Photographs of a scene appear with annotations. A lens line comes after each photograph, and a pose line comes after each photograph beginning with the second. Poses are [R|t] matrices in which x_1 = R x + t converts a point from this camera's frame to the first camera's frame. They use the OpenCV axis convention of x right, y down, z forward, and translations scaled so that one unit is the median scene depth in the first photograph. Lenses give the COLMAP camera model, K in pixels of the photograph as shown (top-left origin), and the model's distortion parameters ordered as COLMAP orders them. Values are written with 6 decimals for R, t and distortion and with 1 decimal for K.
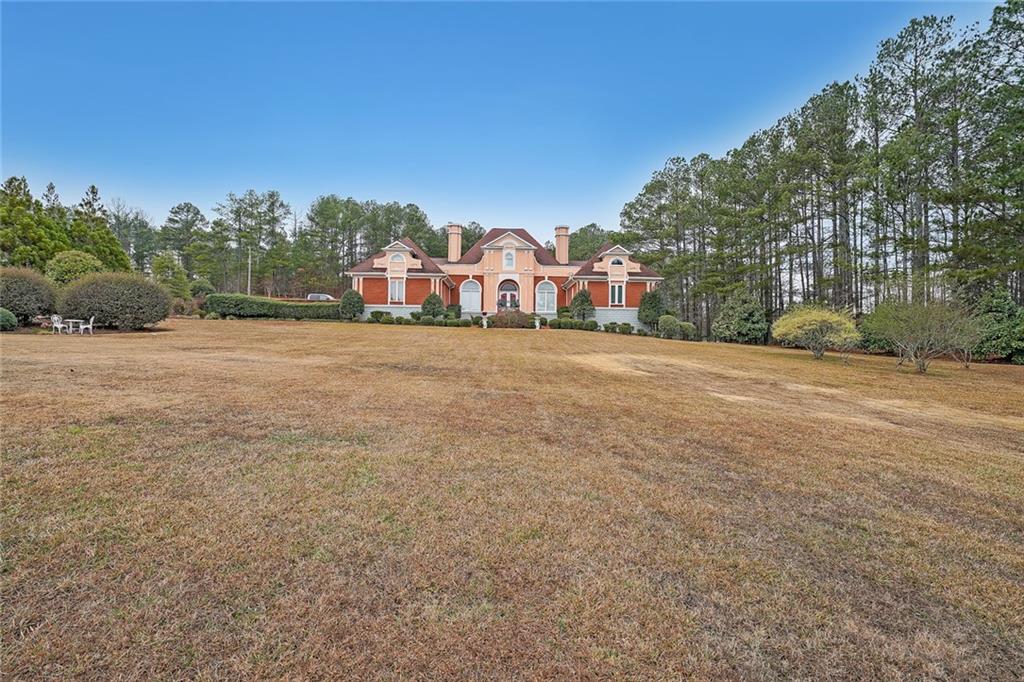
lens RADIAL K [[411.4, 0, 511.1], [0, 411.4, 333.0], [0, 0, 1]] dist [-0.015988, -0.000232]
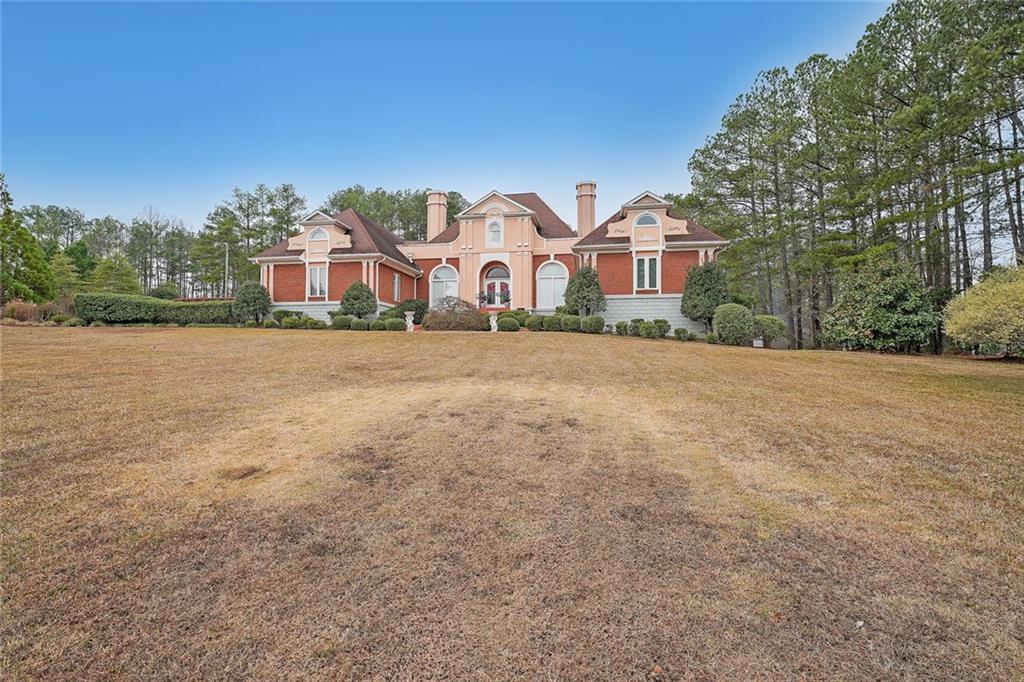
lens RADIAL K [[445.4, 0, 532.0], [0, 445.4, 333.4], [0, 0, 1]] dist [-0.001702, 0.000210]
pose [[0.980689, -0.018280, -0.194718, 0.217420], [0.013649, 0.999592, -0.025097, 0.008869], [0.195097, 0.021955, 0.980538, 0.325664]]
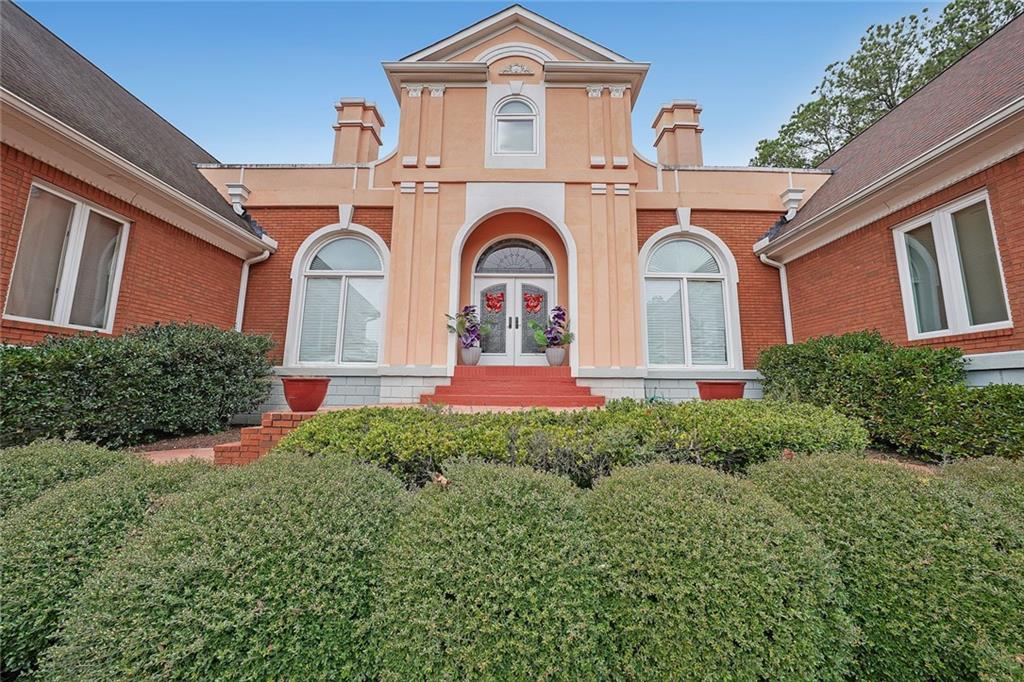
lens RADIAL K [[361.7, 0, 515.5], [0, 361.7, 337.4], [0, 0, 1]] dist [-0.017300, 0.000087]
pose [[0.998052, -0.005521, -0.062145, 0.006763], [-0.002666, 0.991394, -0.130883, -0.049599], [0.062333, 0.130794, 0.989448, 0.921703]]
